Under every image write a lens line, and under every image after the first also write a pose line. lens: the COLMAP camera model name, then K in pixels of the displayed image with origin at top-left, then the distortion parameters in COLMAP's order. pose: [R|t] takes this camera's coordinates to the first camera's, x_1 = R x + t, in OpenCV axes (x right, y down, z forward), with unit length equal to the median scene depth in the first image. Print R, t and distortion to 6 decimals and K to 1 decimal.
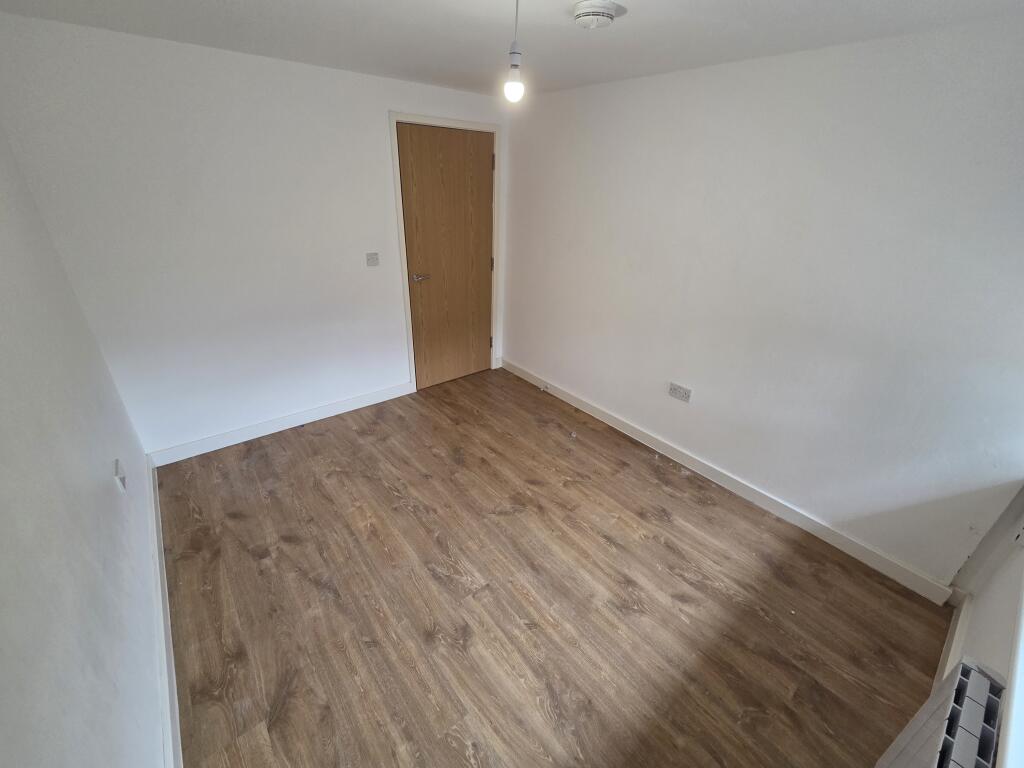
lens RADIAL K [[419.0, 0, 514.4], [0, 419.0, 384.6], [0, 0, 1]] dist [-0.000267, -0.000260]
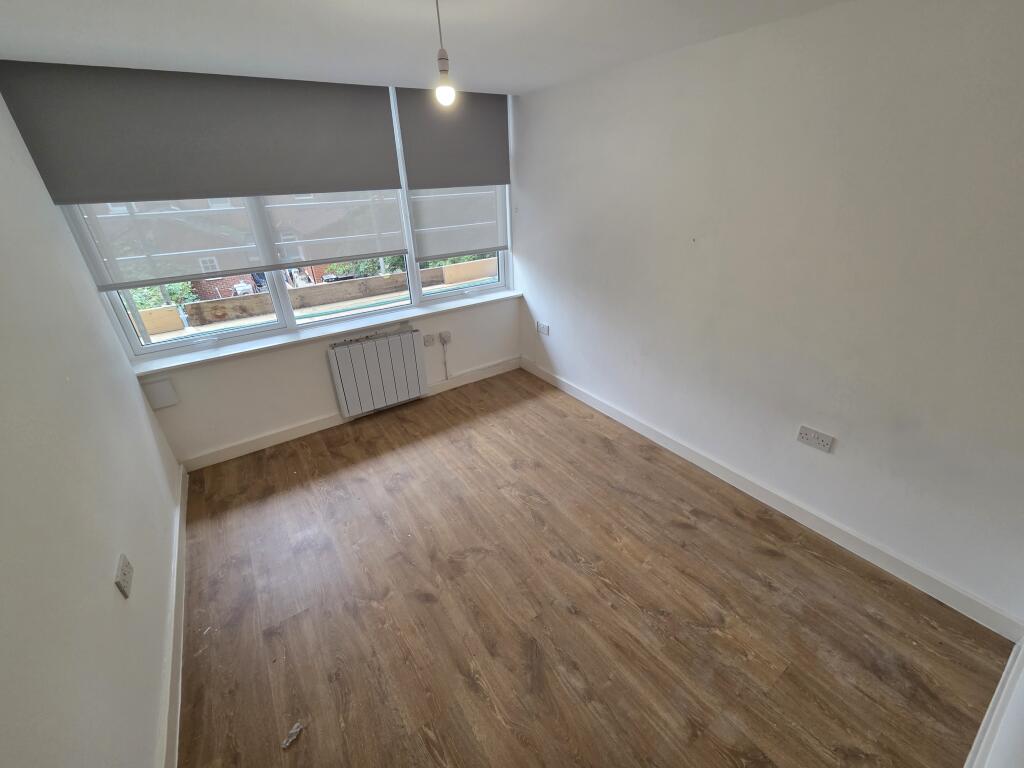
lens RADIAL K [[419.0, 0, 513.0], [0, 419.0, 384.4], [0, 0, 1]] dist [-0.000267, -0.000260]
pose [[-0.996061, -0.036450, 0.080832, -0.174807], [0.042333, 0.605516, 0.794706, -0.659970], [-0.077912, 0.794998, -0.601588, 1.328128]]
